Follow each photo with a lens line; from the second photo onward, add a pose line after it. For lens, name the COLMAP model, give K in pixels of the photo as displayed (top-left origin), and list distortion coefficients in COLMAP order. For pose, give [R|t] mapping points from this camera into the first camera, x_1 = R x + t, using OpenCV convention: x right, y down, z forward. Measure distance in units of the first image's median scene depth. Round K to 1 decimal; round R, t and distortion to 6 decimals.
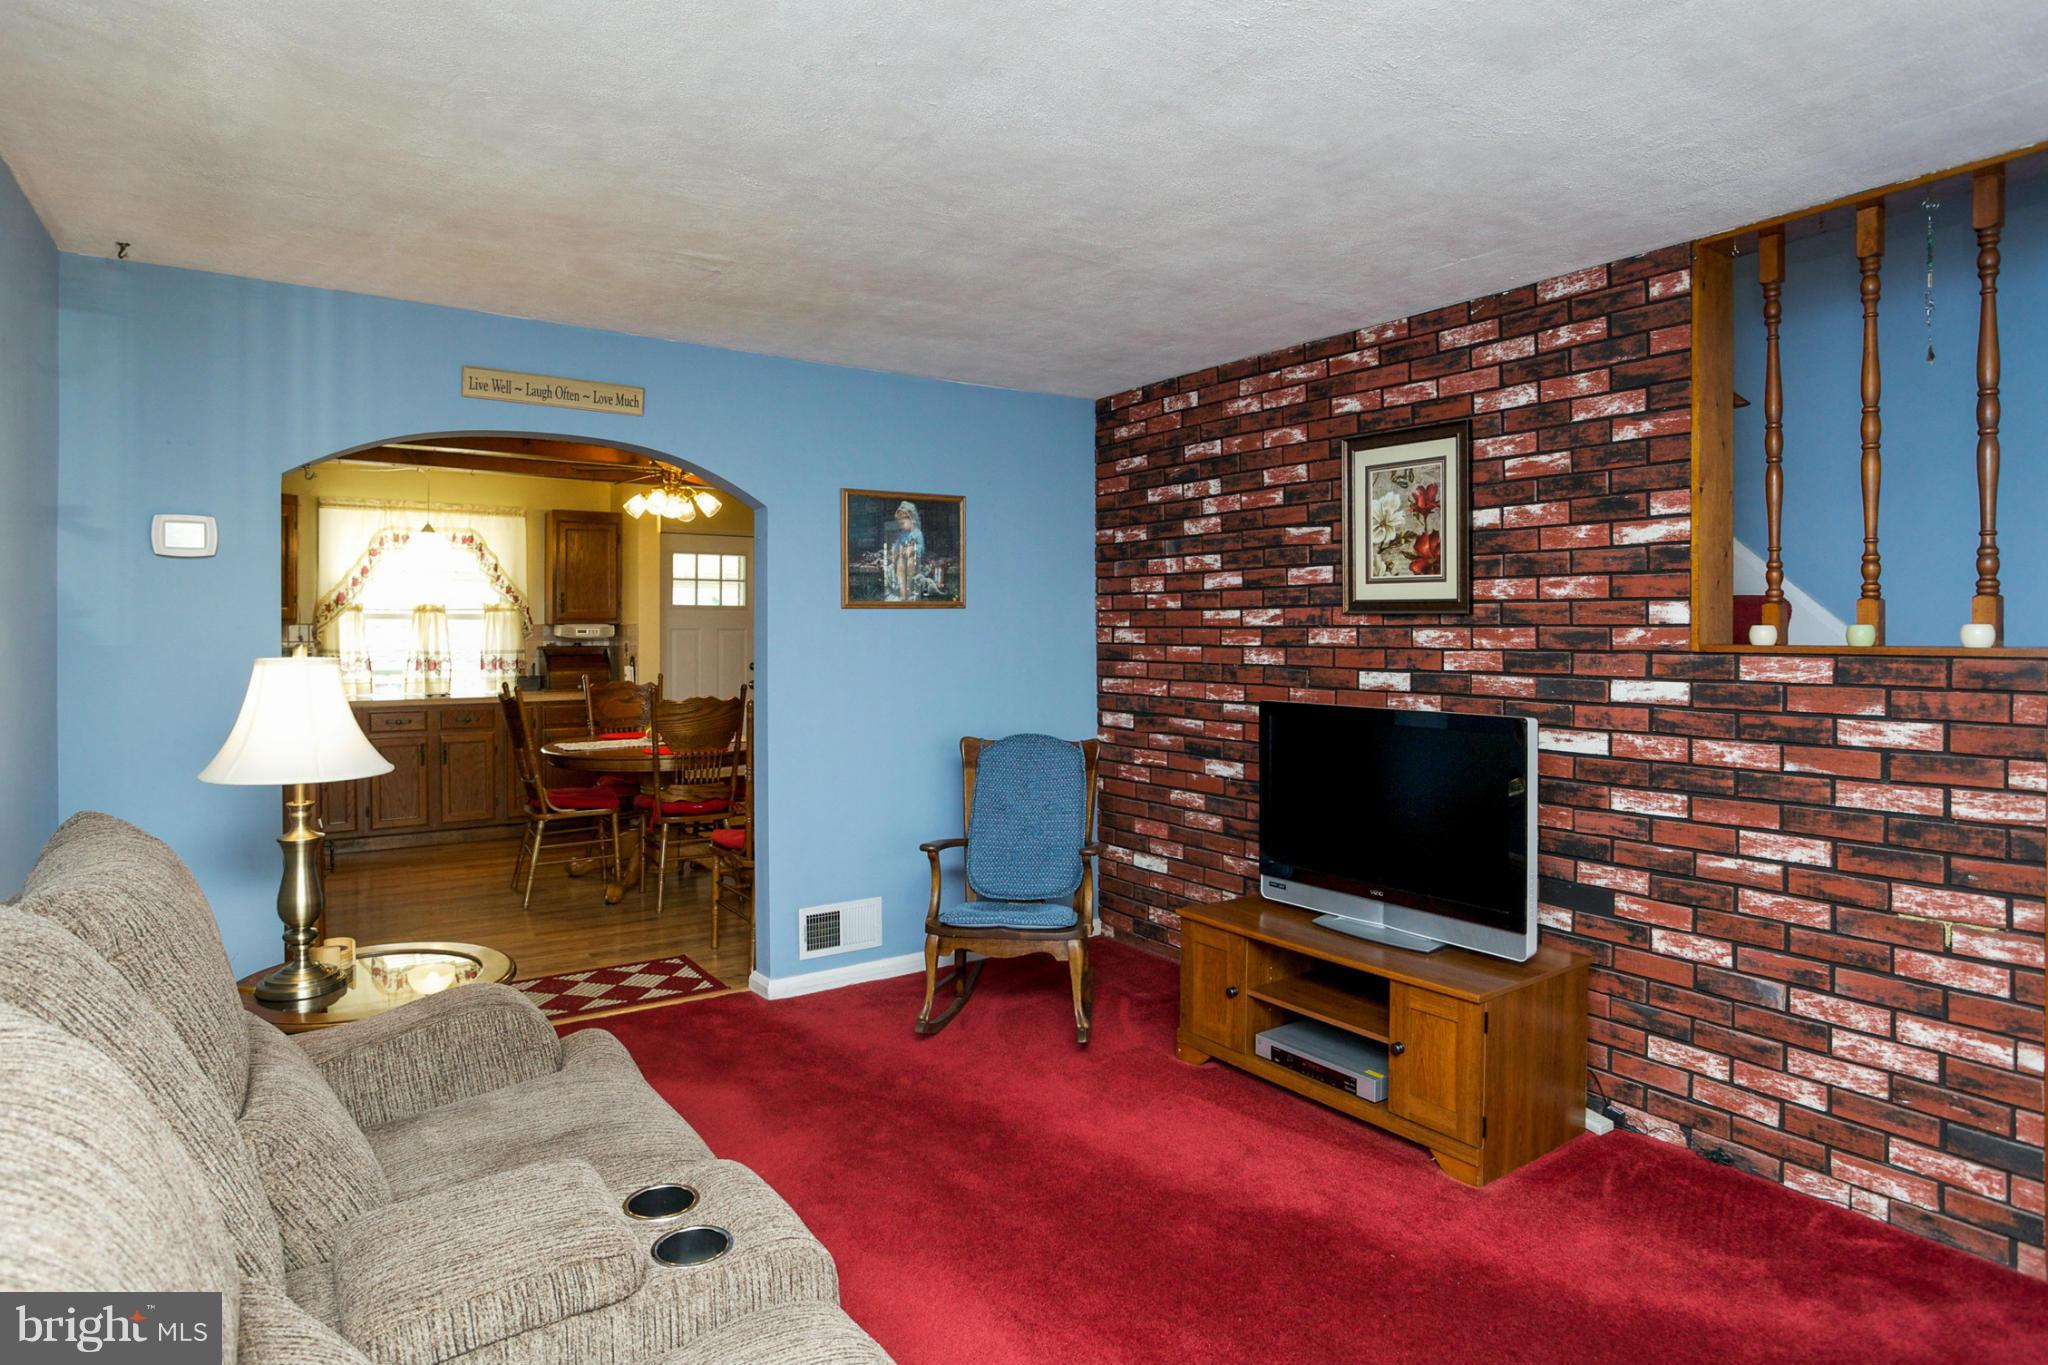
lens RADIAL K [[1080.7, 0, 942.9], [0, 1080.7, 628.4], [0, 0, 1]] dist [-0.045112, 0.008438]
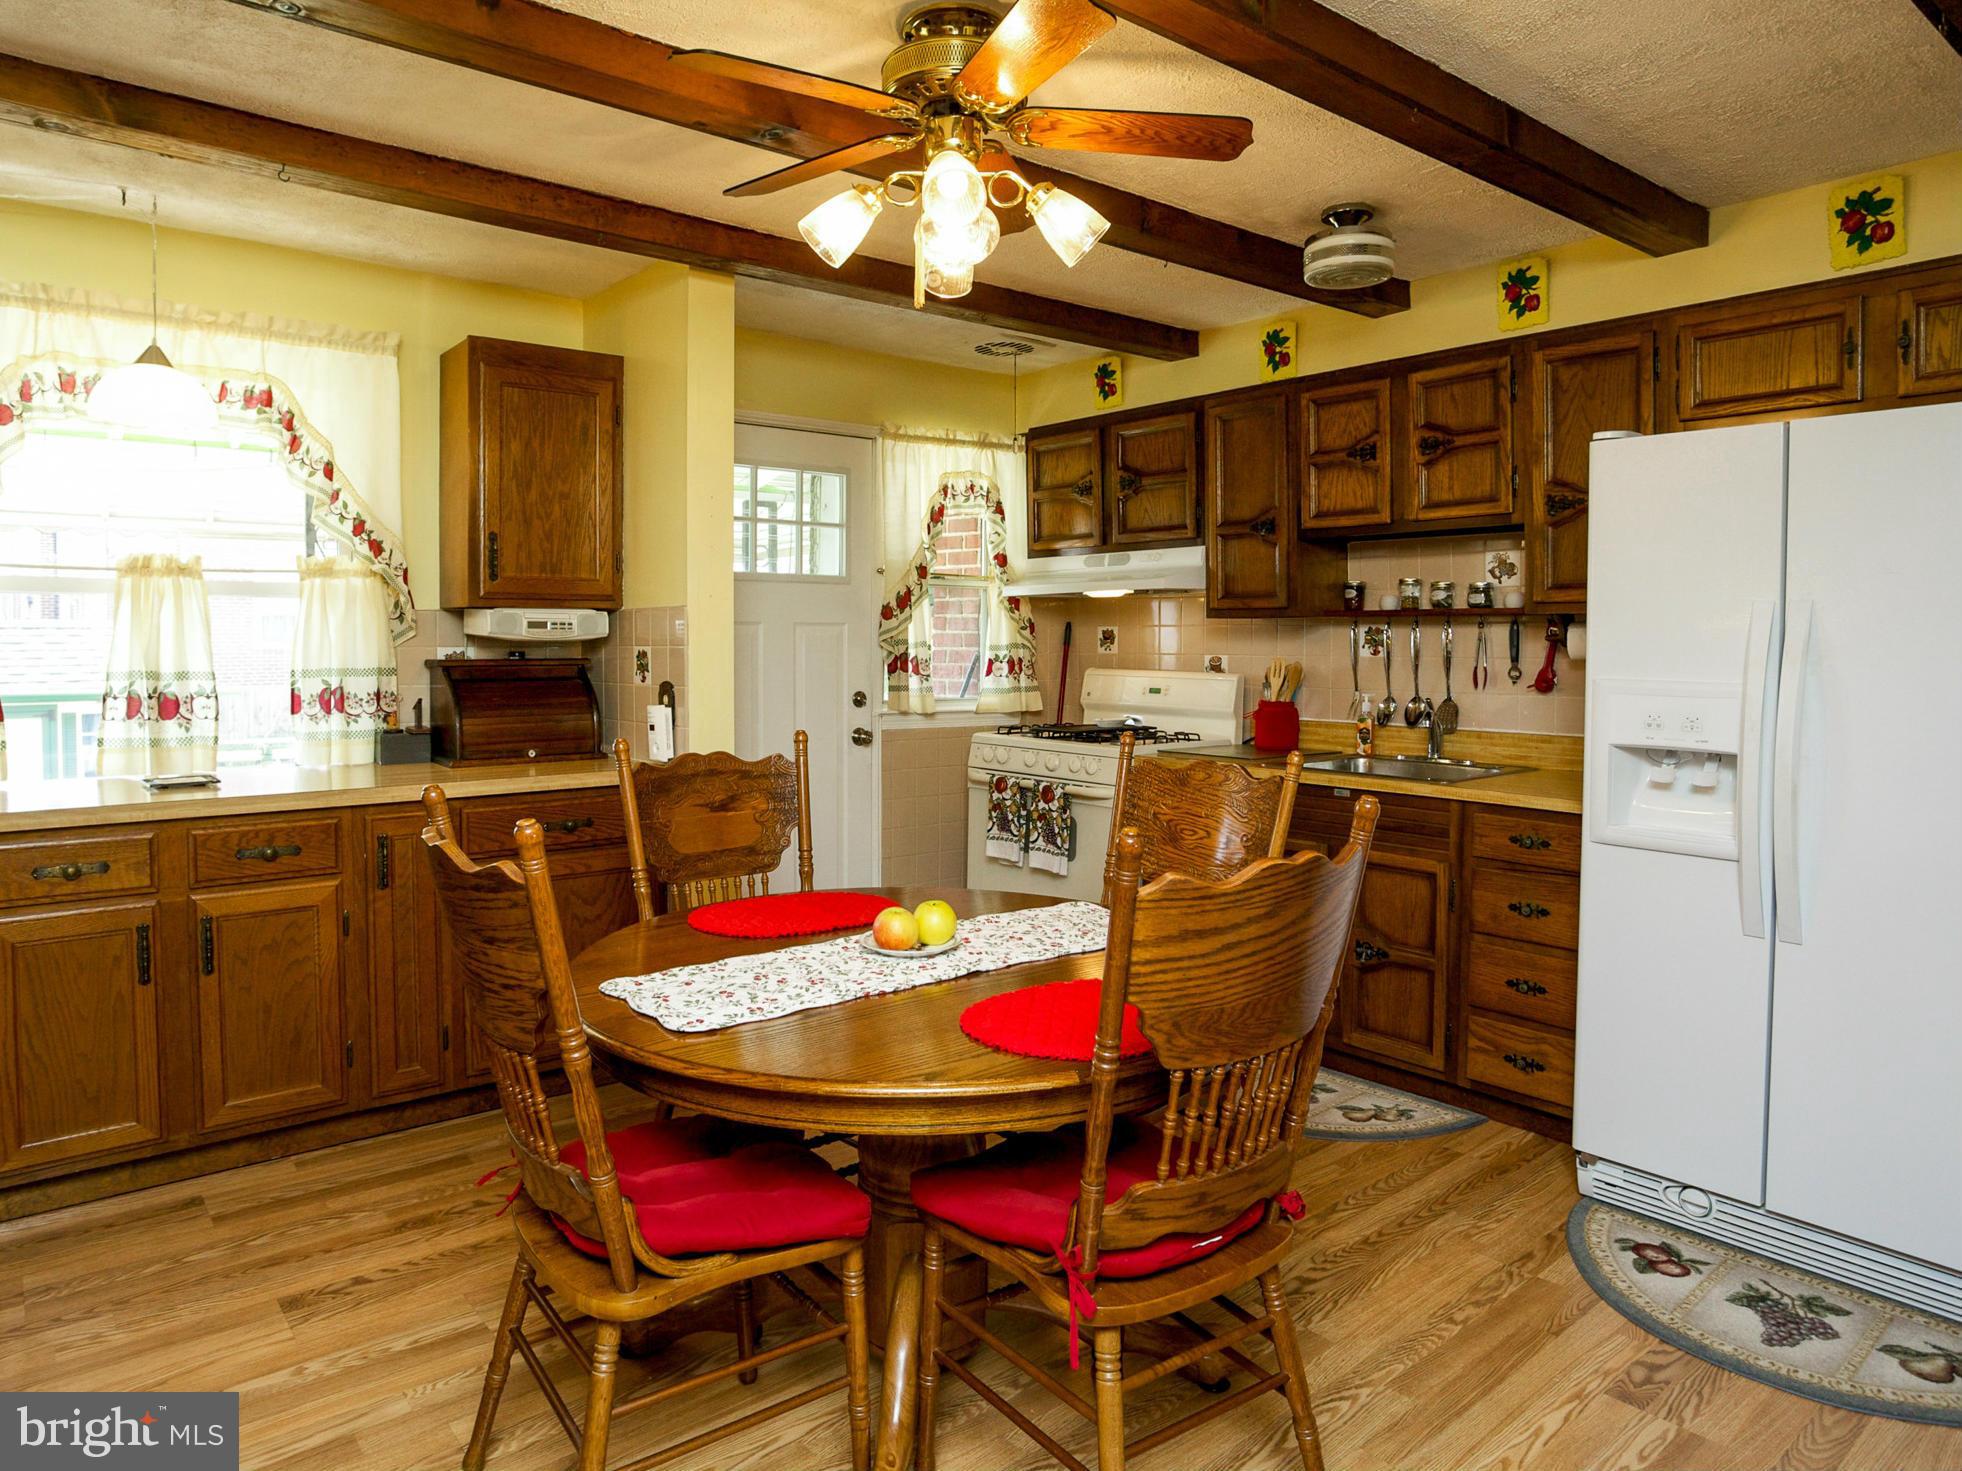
lens RADIAL K [[1233.0, 0, 944.5], [0, 1233.0, 669.1], [0, 0, 1]] dist [-0.065263, 0.033579]
pose [[0.992441, -0.000581, 0.122719, -0.240502], [-0.002977, 0.999581, 0.028808, 0.006128], [-0.122685, -0.028955, 0.992023, 0.507948]]
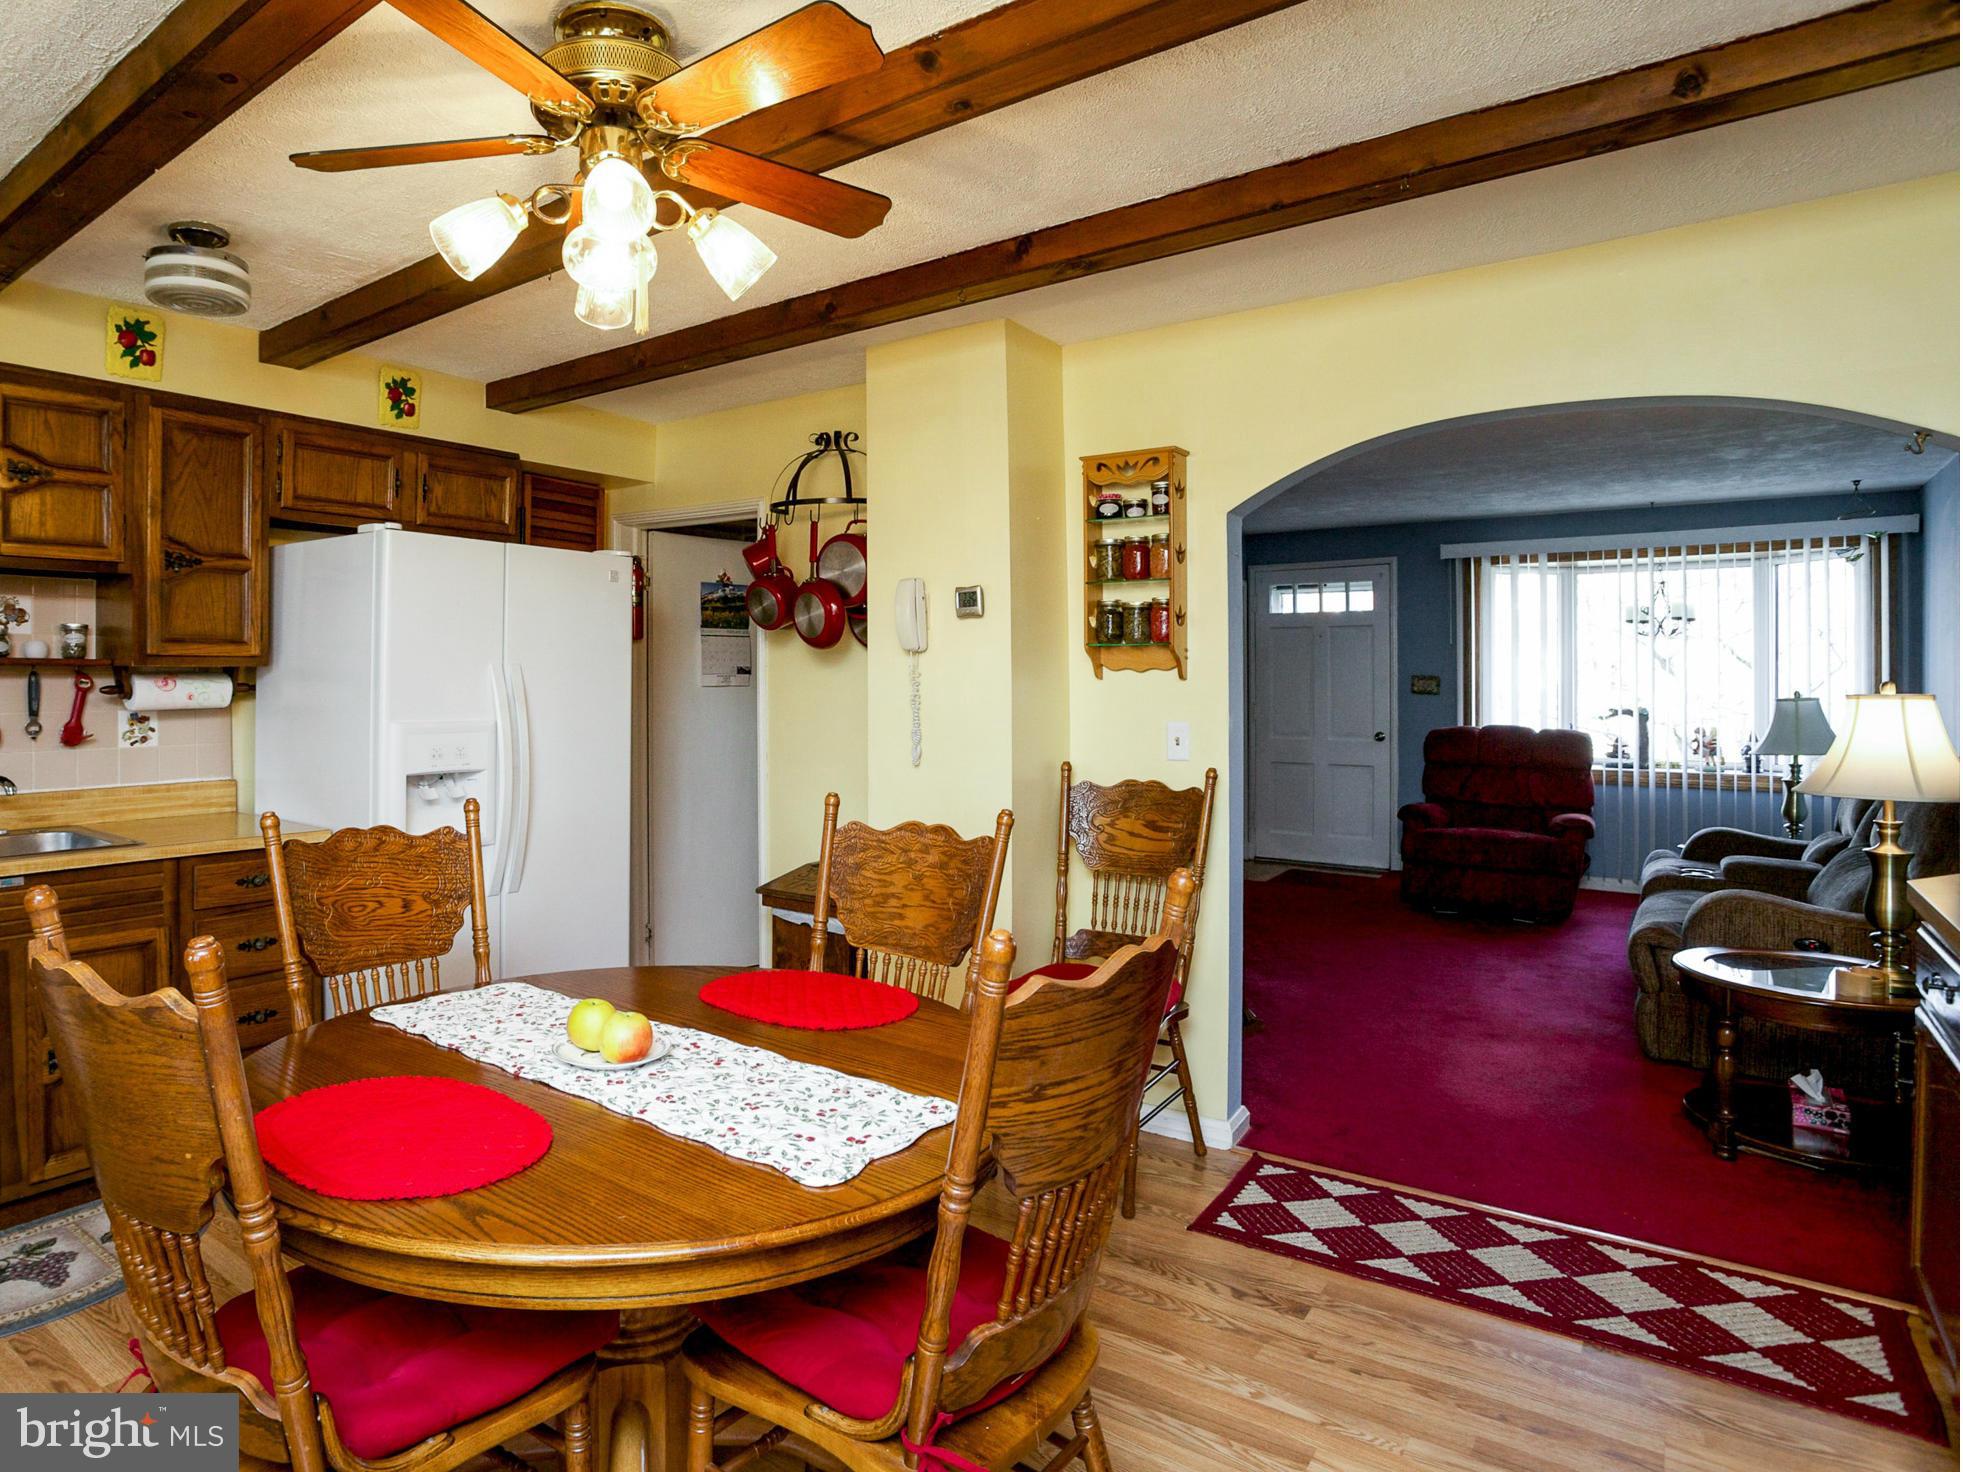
lens RADIAL K [[1233.6, 0, 774.1], [0, 1233.6, 684.6], [0, 0, 1]] dist [-0.065263, 0.033579]
pose [[-0.345992, 0.000373, 0.938237, -0.481033], [0.003825, 0.999992, 0.001013, 0.005515], [-0.938230, 0.003940, -0.345991, 0.875960]]
